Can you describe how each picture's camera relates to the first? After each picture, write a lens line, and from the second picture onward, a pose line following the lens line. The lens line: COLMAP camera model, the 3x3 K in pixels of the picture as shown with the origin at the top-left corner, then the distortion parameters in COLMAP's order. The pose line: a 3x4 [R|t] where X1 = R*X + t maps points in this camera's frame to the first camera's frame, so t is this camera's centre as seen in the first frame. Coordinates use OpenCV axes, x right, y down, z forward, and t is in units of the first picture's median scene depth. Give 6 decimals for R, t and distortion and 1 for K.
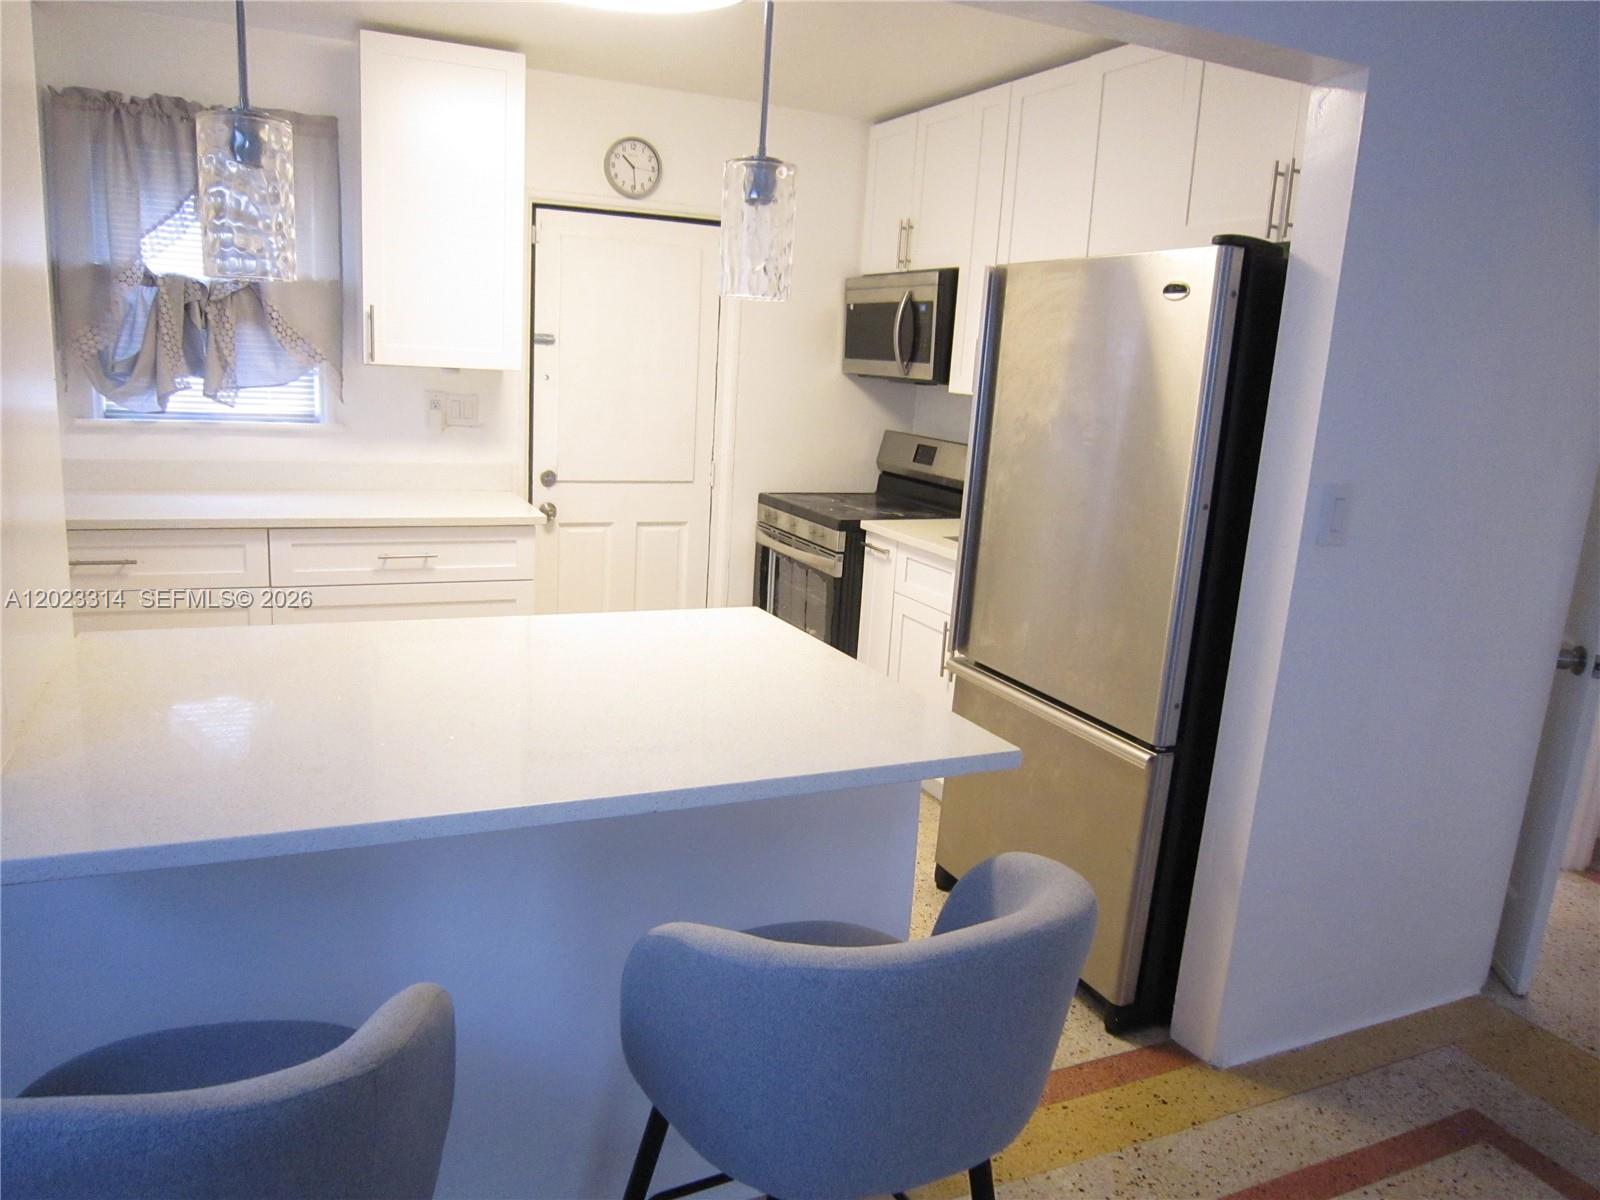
lens RADIAL K [[1115.2, 0, 800.0], [0, 1115.2, 600.0], [0, 0, 1]] dist [-0.052237, 0.004307]
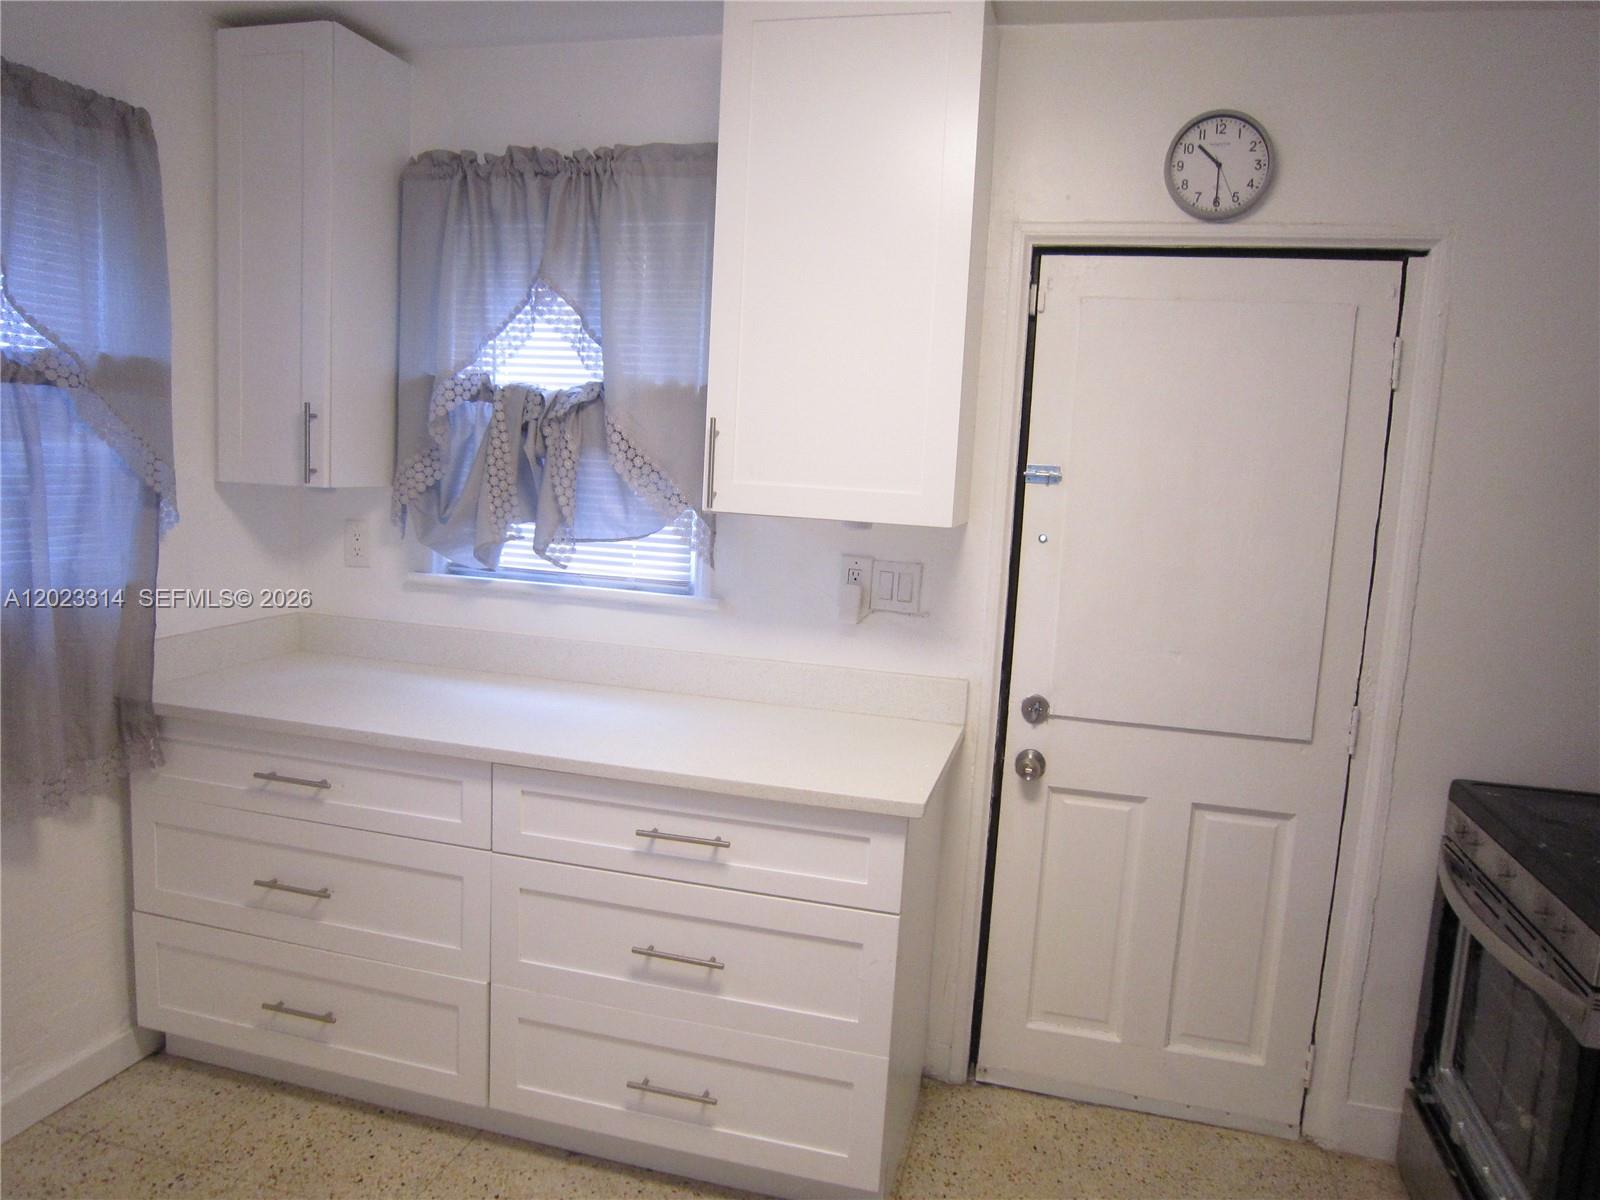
lens RADIAL K [[1103.8, 0, 800.0], [0, 1103.8, 600.0], [0, 0, 1]] dist [-0.058456, 0.004674]
pose [[0.775221, 0.060549, -0.628782, 0.043110], [-0.141816, 0.986669, -0.079832, -0.117717], [0.615566, 0.151059, 0.773473, 0.539795]]
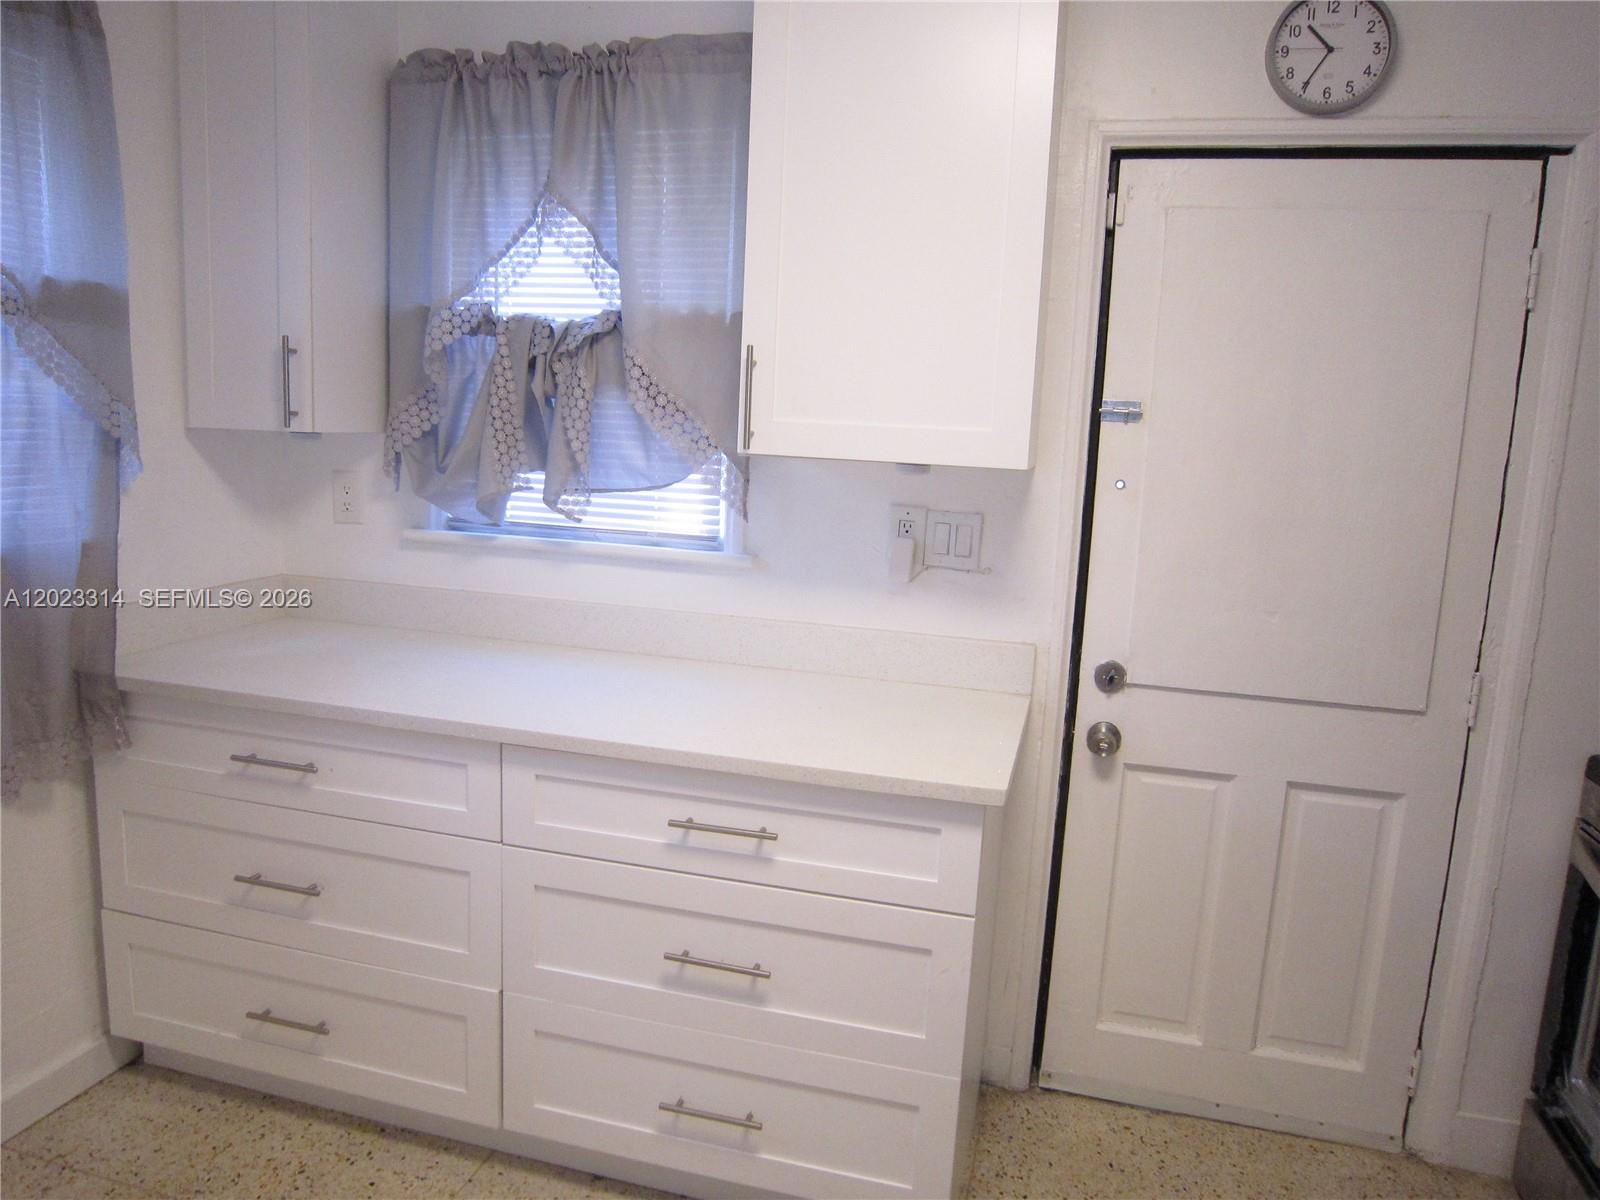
lens RADIAL K [[1115.2, 0, 800.0], [0, 1115.2, 600.0], [0, 0, 1]] dist [-0.052237, 0.004307]
pose [[0.771562, 0.076522, -0.631535, -0.015482], [-0.136183, 0.989593, -0.046472, -0.116374], [0.621406, 0.121860, 0.773954, 0.580981]]
